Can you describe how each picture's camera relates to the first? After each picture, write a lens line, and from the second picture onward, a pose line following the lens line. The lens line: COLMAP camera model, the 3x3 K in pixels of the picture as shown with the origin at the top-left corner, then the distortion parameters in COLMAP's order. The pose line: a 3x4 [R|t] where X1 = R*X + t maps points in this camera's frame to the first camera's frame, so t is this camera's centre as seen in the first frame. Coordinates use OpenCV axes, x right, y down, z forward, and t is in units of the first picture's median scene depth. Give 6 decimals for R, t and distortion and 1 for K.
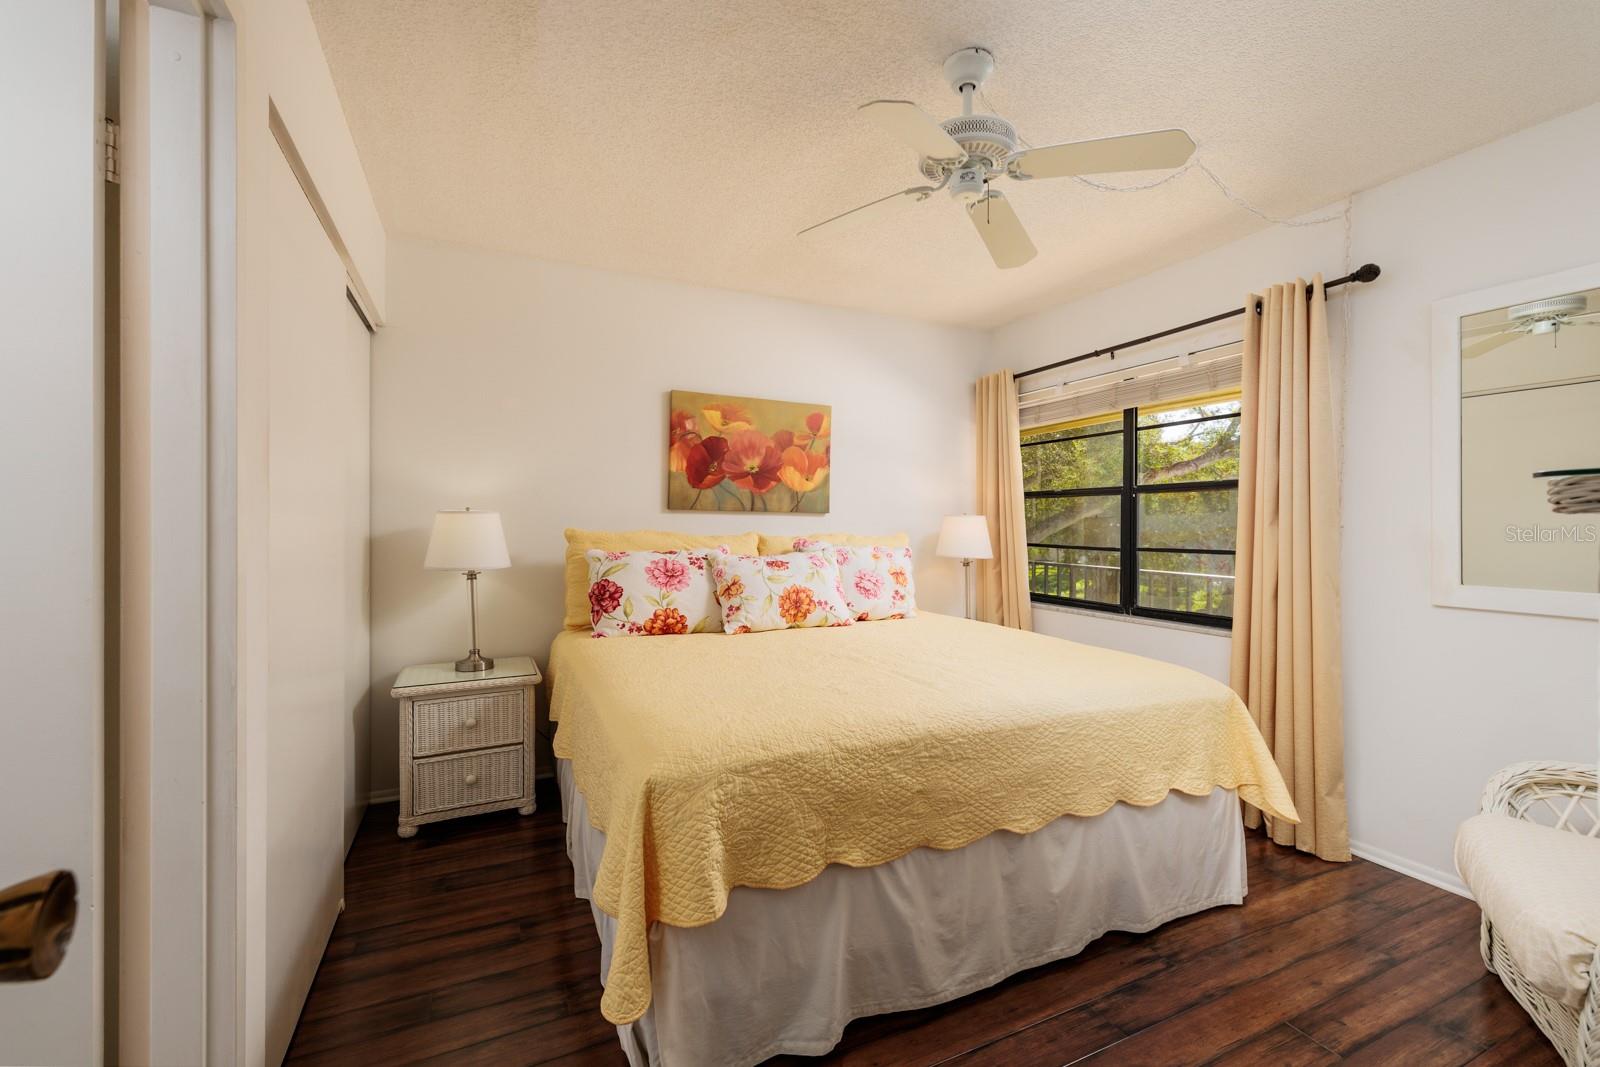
lens RADIAL K [[691.4, 0, 793.3], [0, 691.4, 530.7], [0, 0, 1]] dist [0.002505, 0.000798]
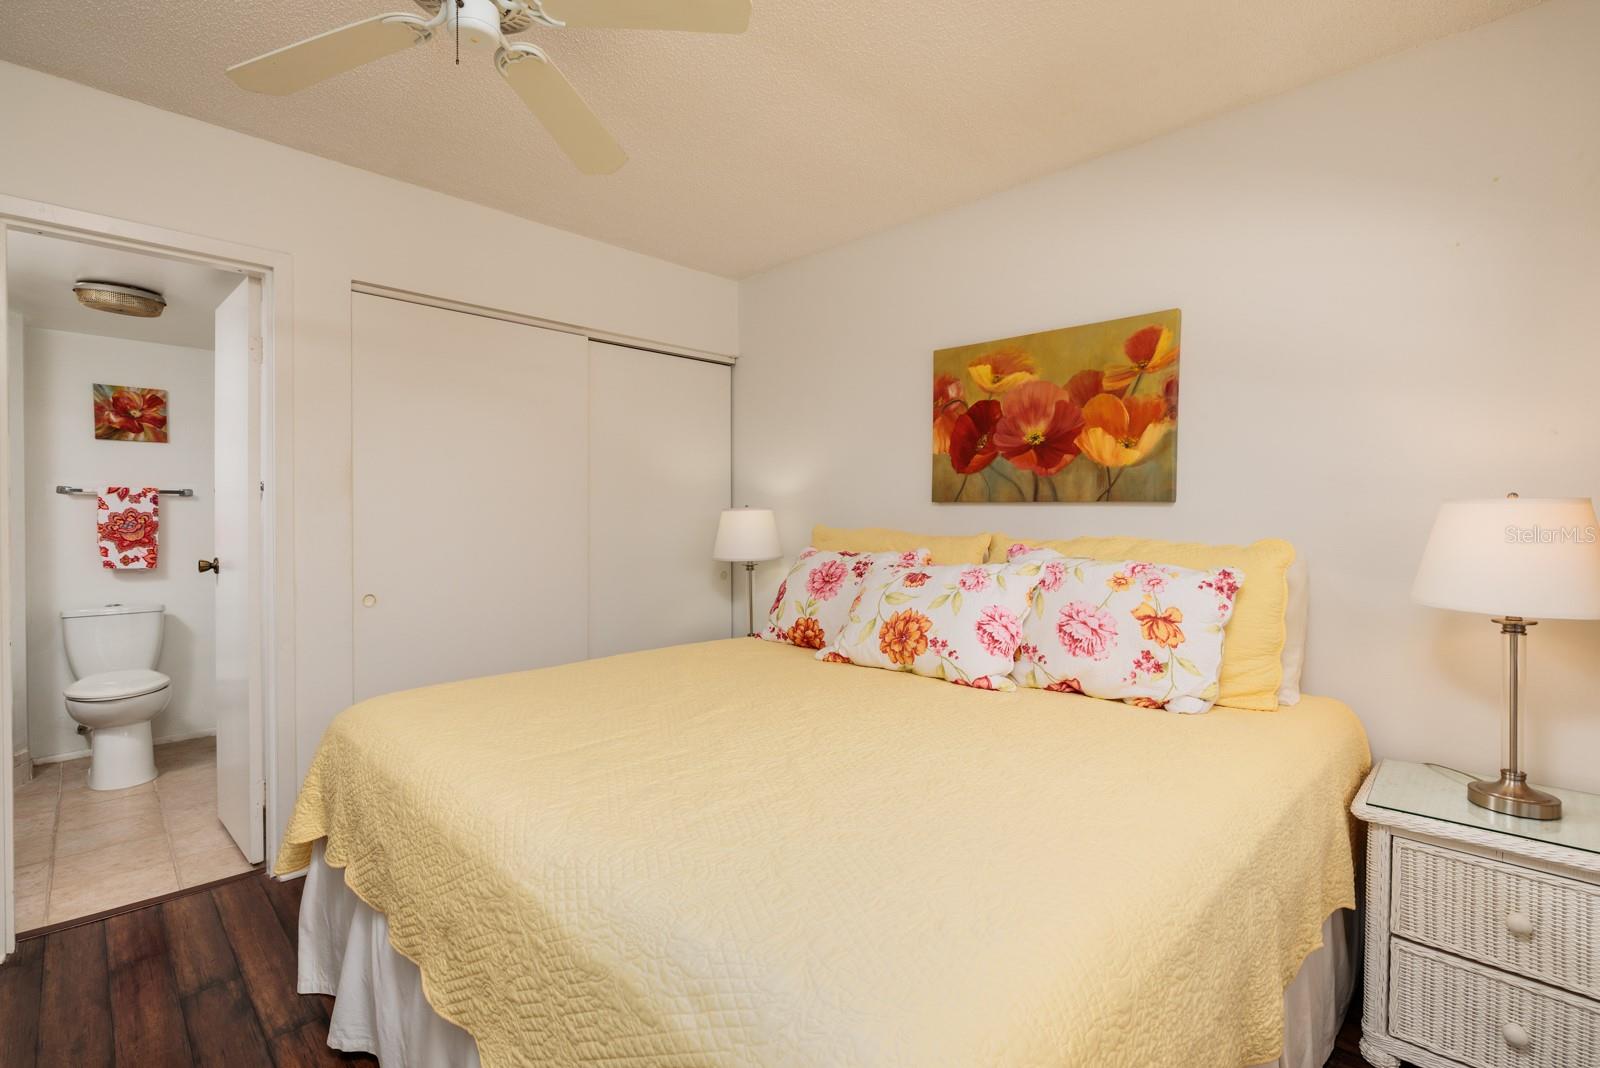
lens RADIAL K [[731.5, 0, 787.3], [0, 731.5, 527.0], [0, 0, 1]] dist [0.001915, 0.000823]
pose [[0.328006, 0.008561, -0.944637, 0.549253], [-0.010094, 0.999934, 0.005557, -0.005049], [0.944622, 0.007712, 0.328071, 0.553058]]
